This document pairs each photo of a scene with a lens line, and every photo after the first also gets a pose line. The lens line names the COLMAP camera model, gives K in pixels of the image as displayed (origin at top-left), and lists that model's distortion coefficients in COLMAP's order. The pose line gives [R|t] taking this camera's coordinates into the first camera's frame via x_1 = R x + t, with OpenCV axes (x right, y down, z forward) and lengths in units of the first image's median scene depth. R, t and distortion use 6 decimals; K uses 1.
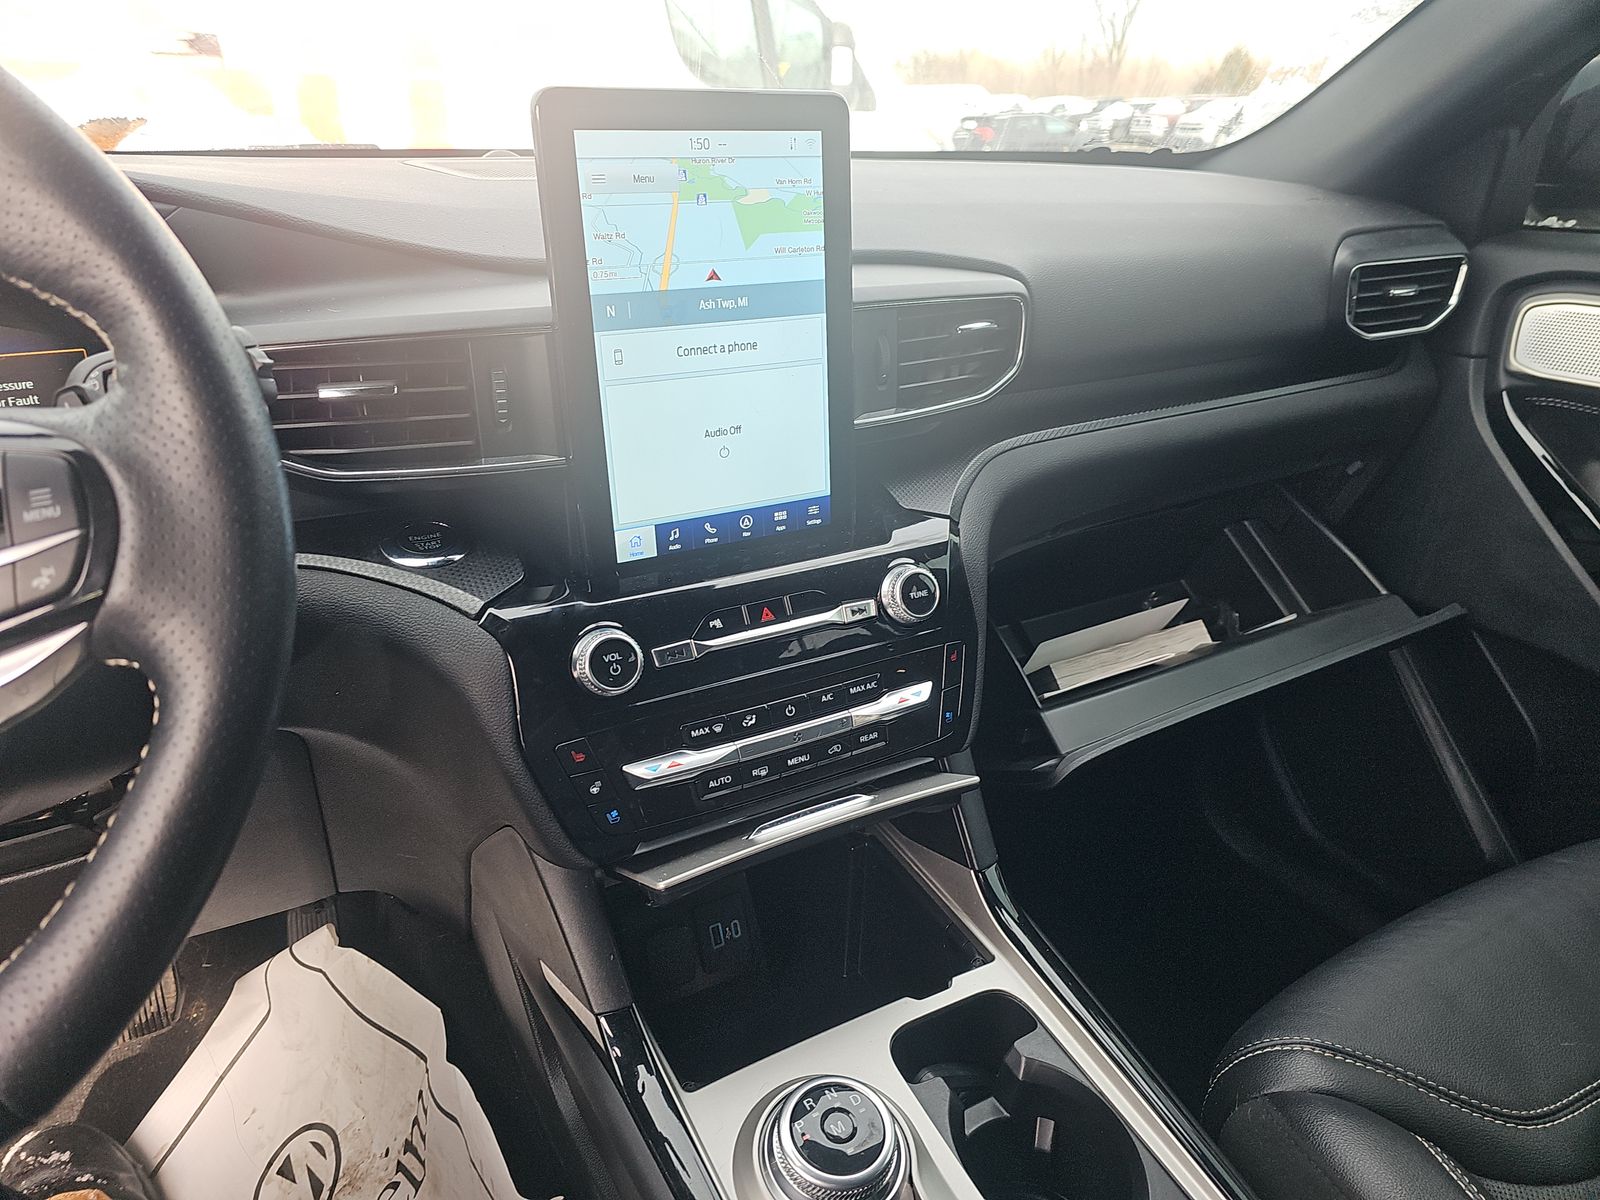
lens RADIAL K [[1058.0, 0, 791.3], [0, 1058.0, 632.7], [0, 0, 1]] dist [0.037449, -0.024498]
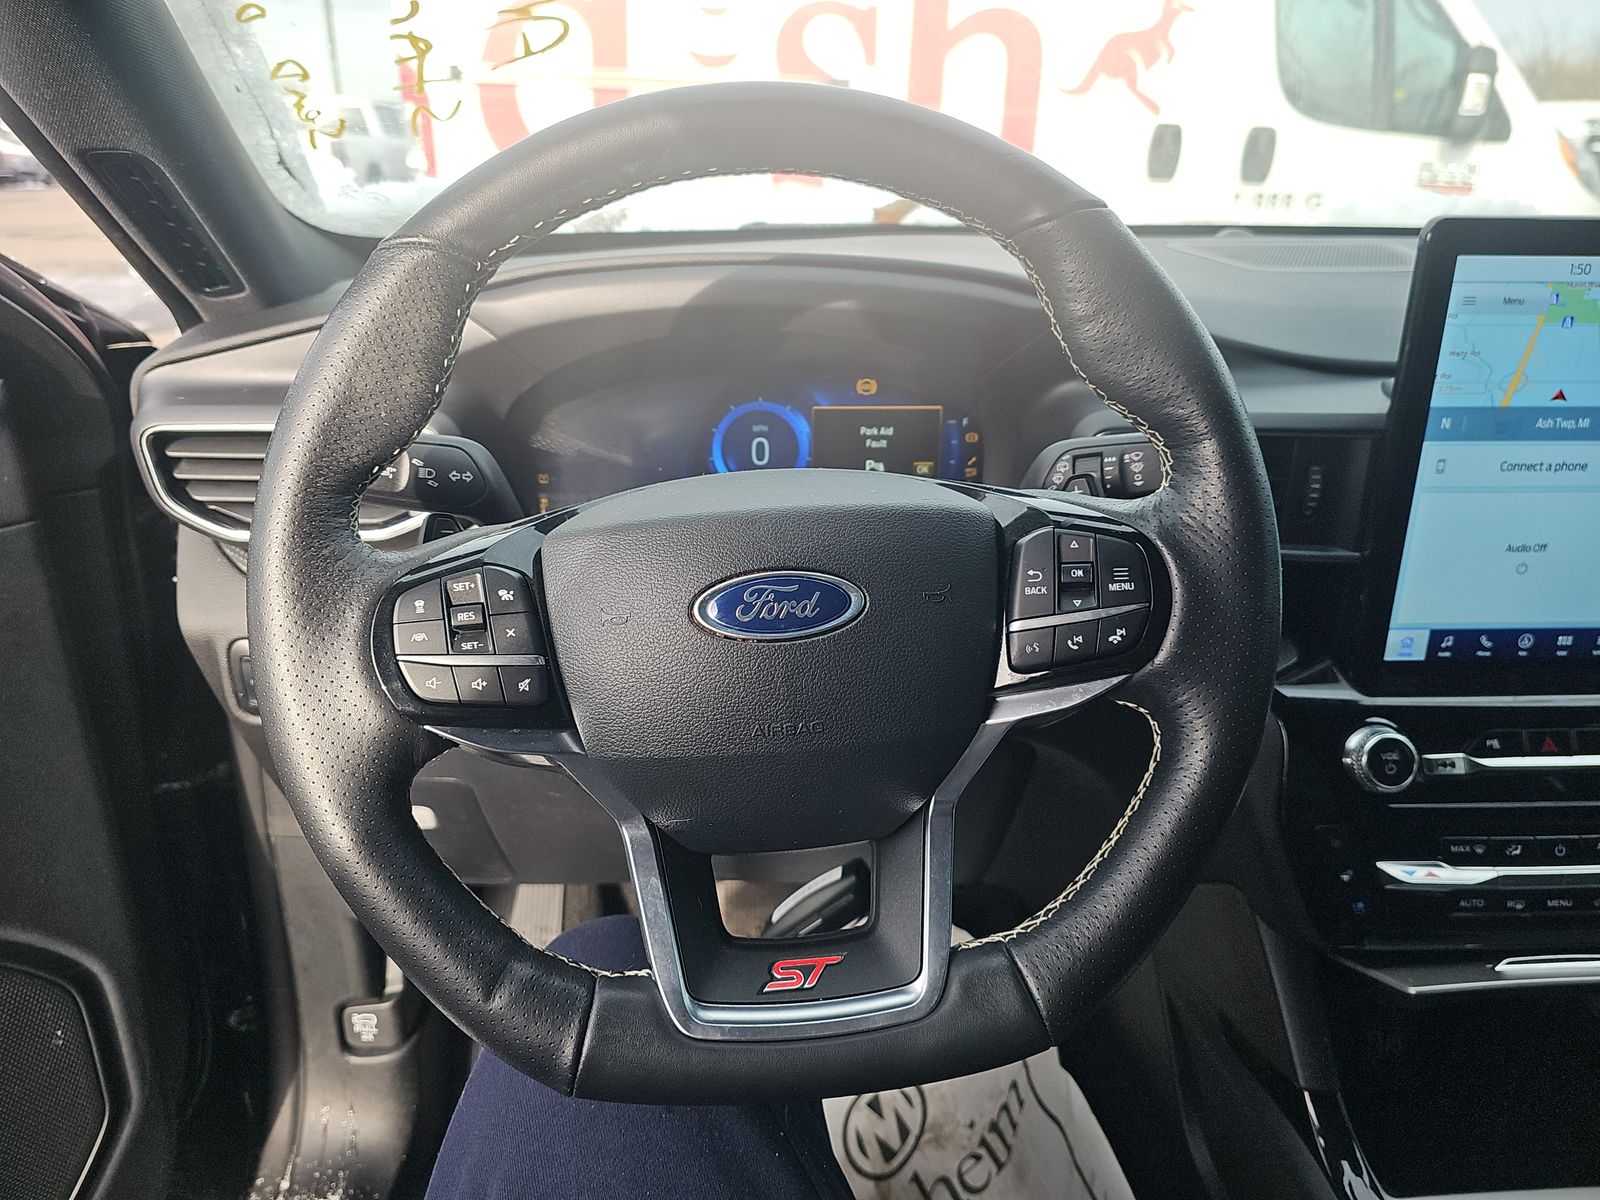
lens RADIAL K [[1058.0, 0, 802.9], [0, 1058.0, 601.6], [0, 0, 1]] dist [0.037449, -0.024498]
pose [[0.894202, 0.181167, -0.409367, -0.258850], [-0.200010, 0.979788, -0.003284, -0.005546], [0.400498, 0.084814, 0.912364, -0.170325]]
